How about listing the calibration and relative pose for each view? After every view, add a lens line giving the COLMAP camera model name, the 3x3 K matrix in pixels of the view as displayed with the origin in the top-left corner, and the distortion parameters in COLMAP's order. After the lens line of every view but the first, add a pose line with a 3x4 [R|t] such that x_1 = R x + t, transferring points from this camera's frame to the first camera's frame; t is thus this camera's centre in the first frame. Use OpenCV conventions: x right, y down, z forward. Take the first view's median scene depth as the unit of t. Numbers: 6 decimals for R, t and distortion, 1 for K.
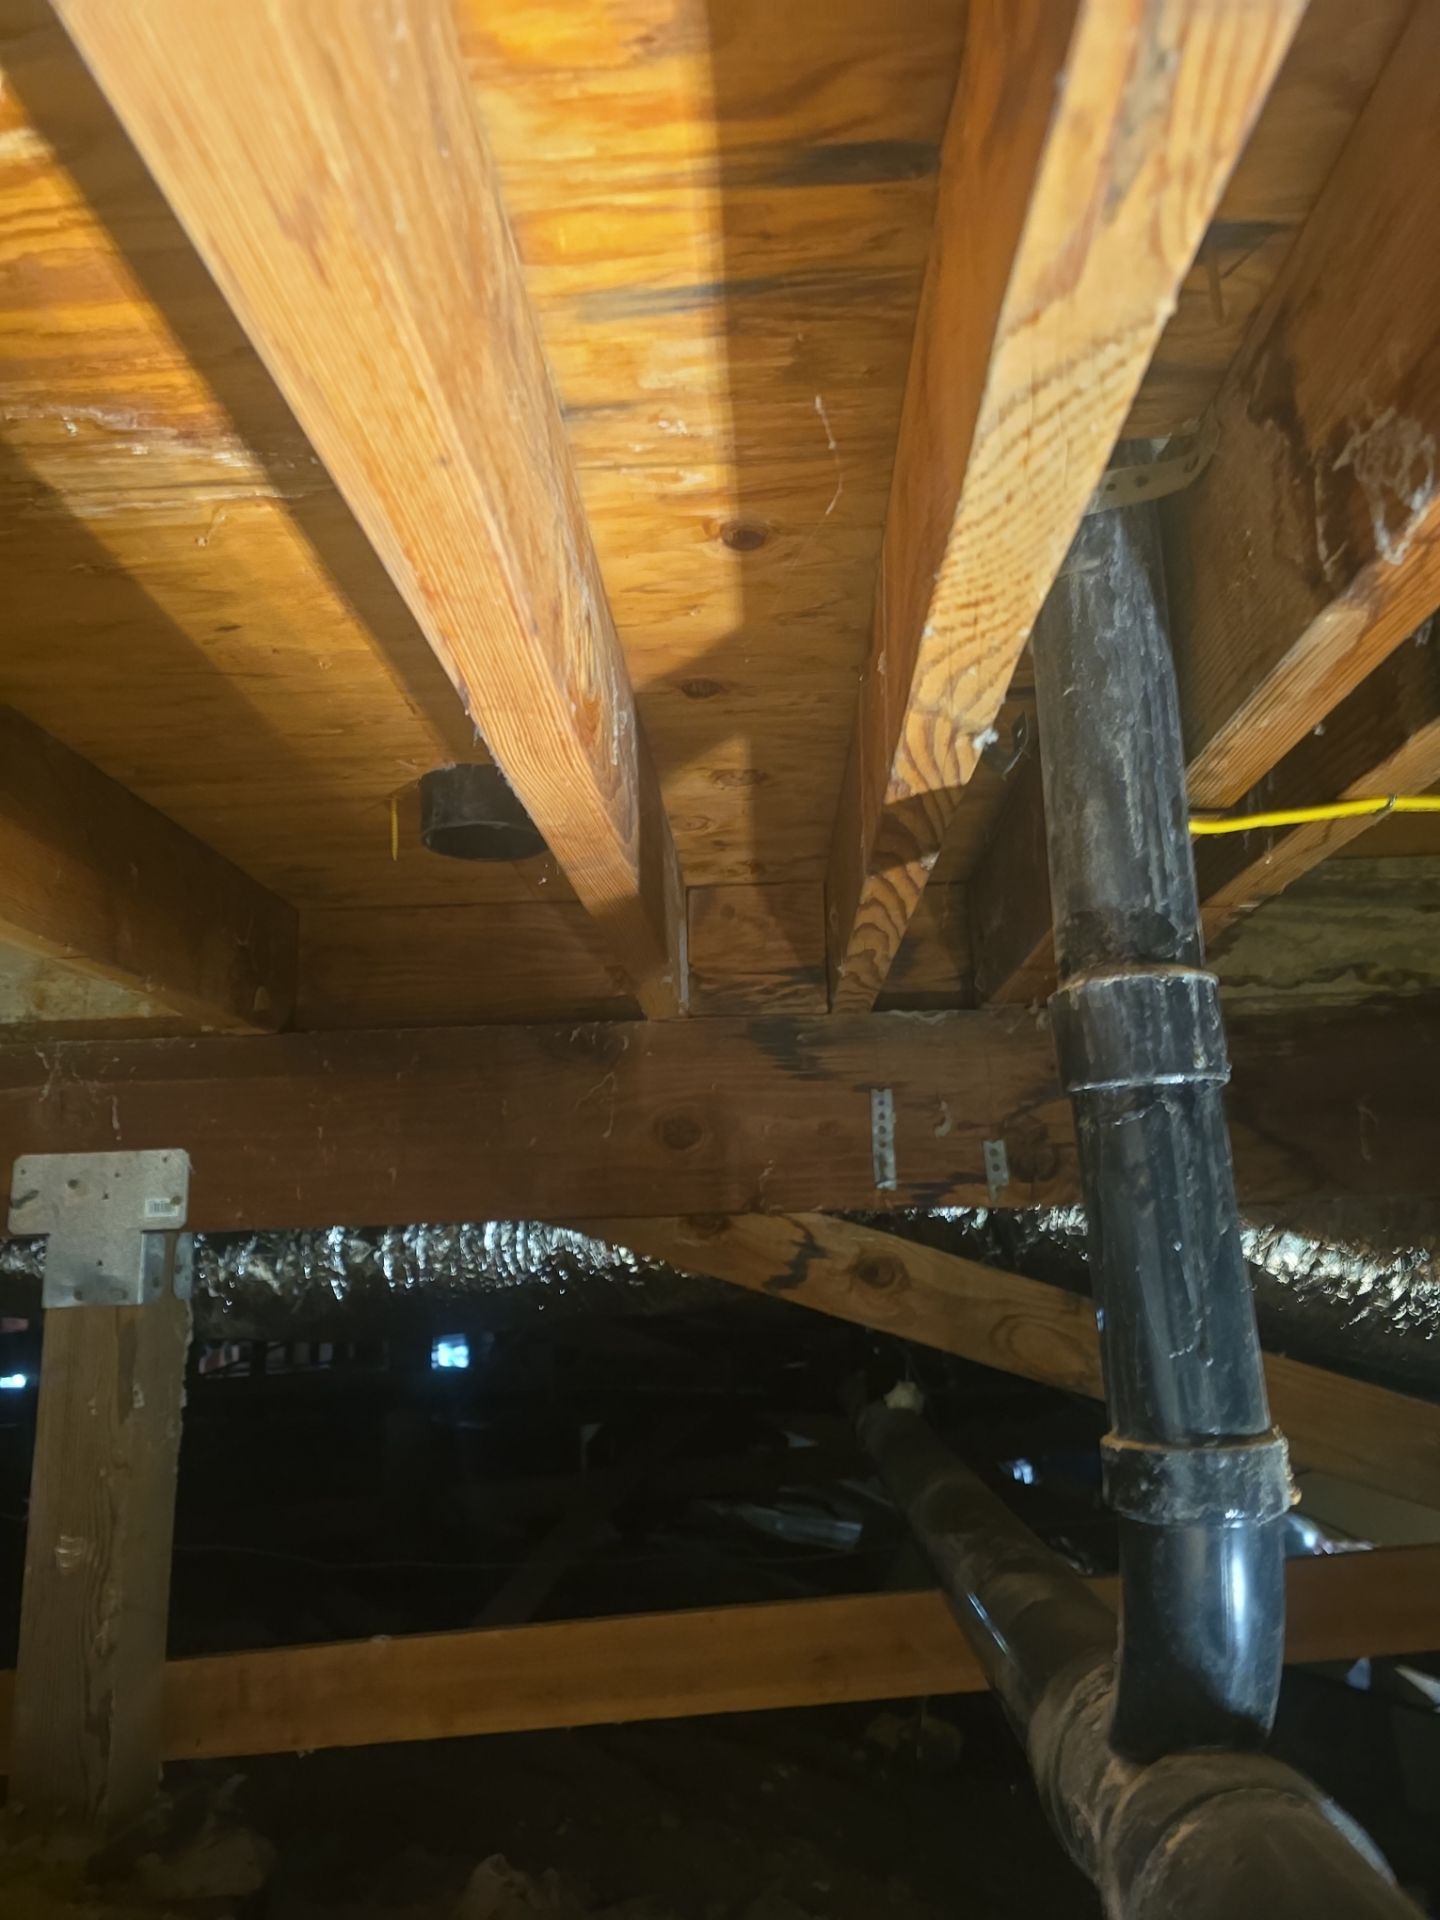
lens RADIAL K [[1316.9, 0, 724.1], [0, 1316.9, 954.7], [0, 0, 1]] dist [0.072816, -0.061274]
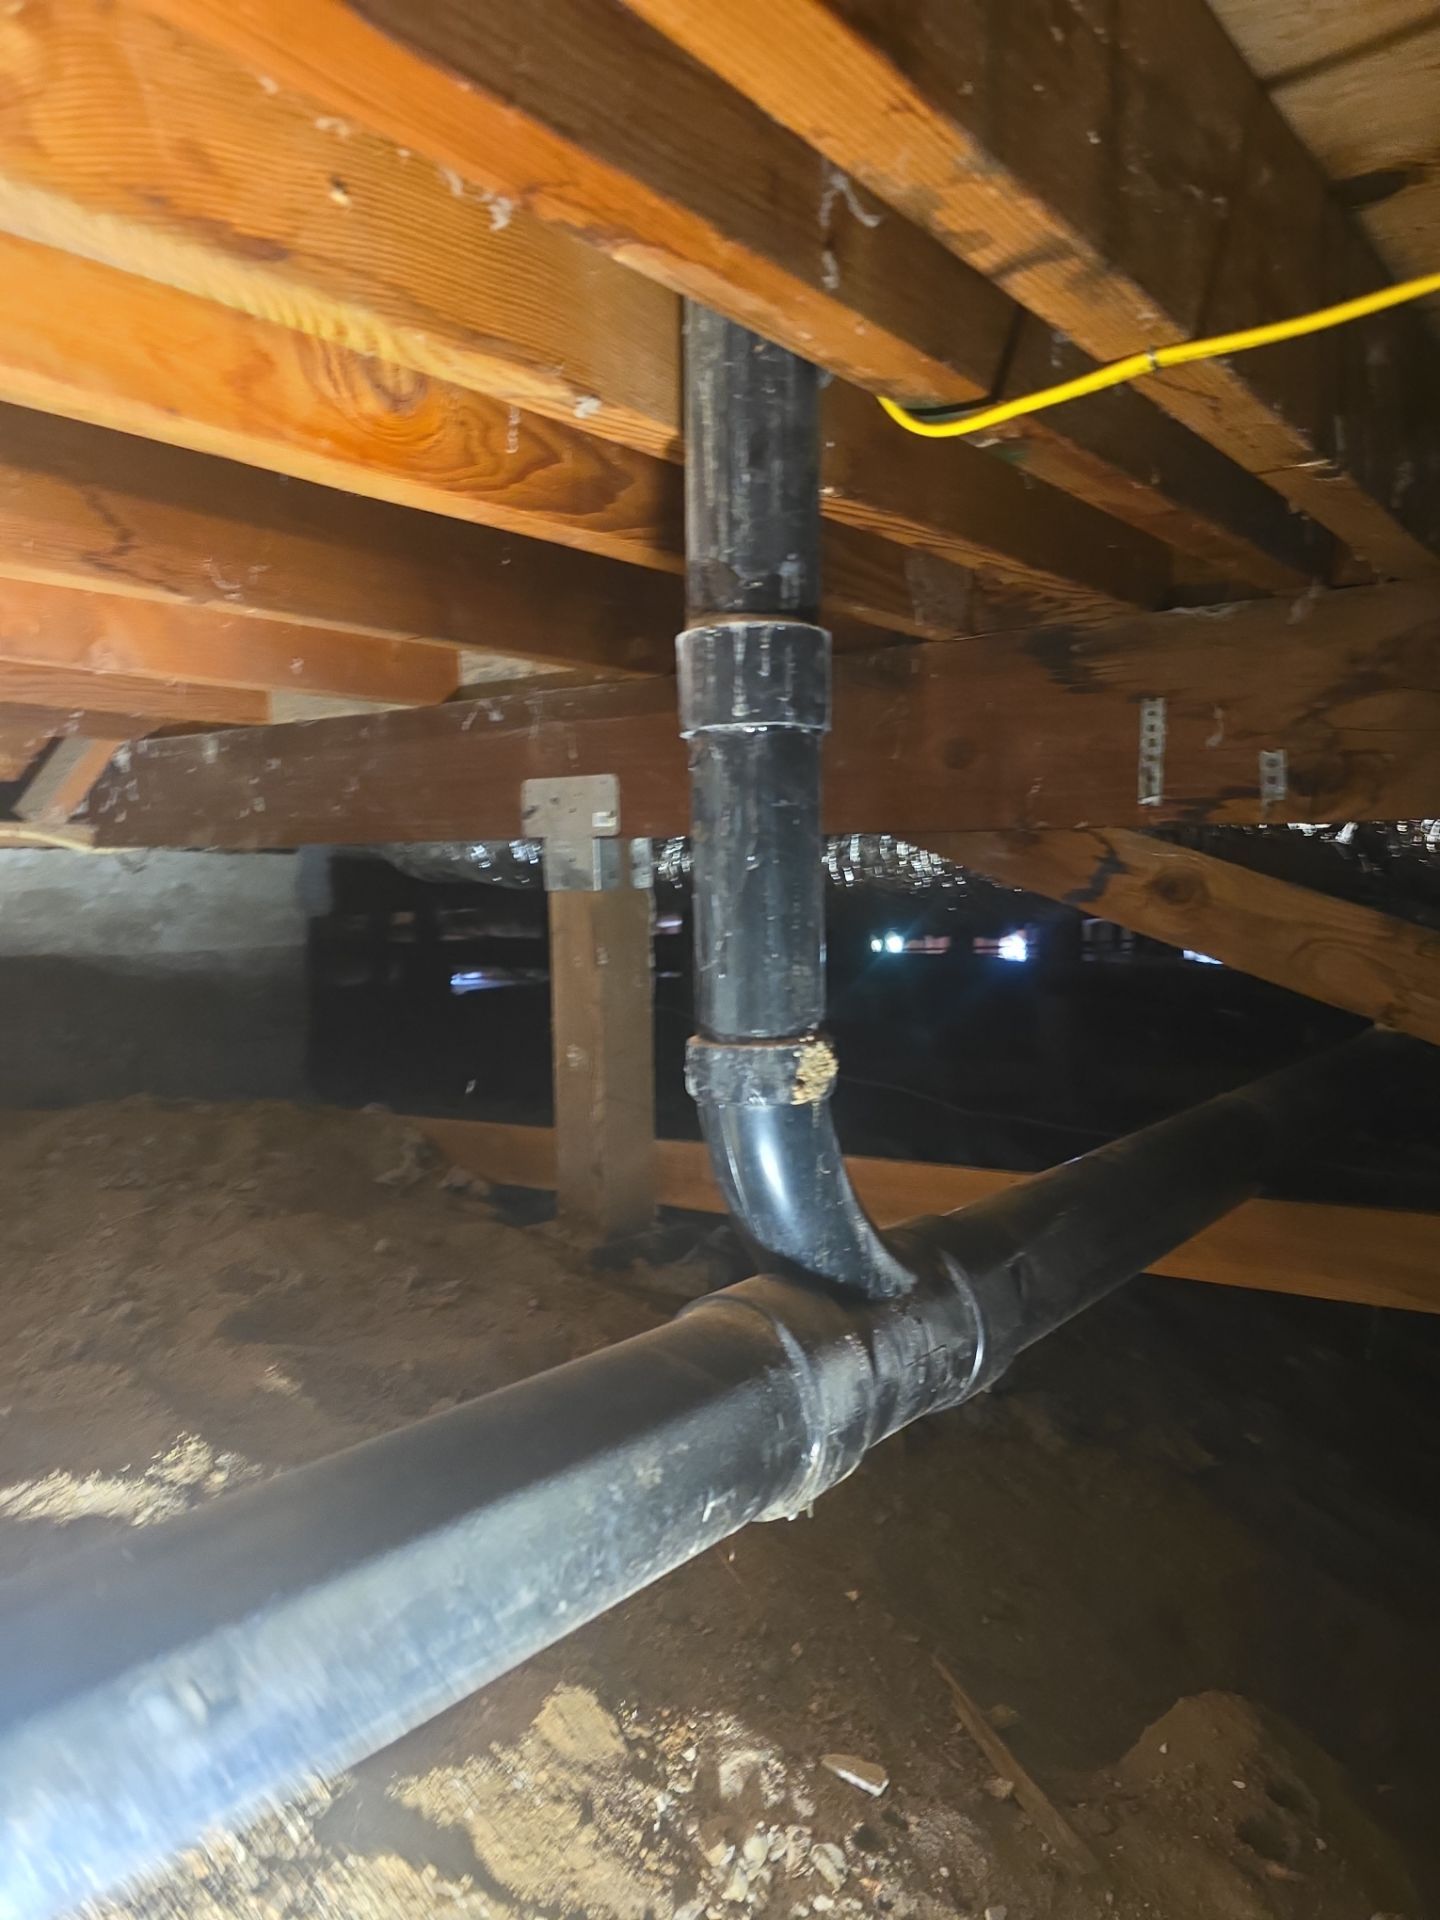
lens RADIAL K [[1316.9, 0, 724.1], [0, 1316.9, 954.7], [0, 0, 1]] dist [0.072816, -0.061274]
pose [[0.795277, 0.065763, -0.602668, 0.455771], [0.117338, 0.958604, 0.259440, -0.003084], [0.594782, -0.277043, 0.754640, 0.066859]]
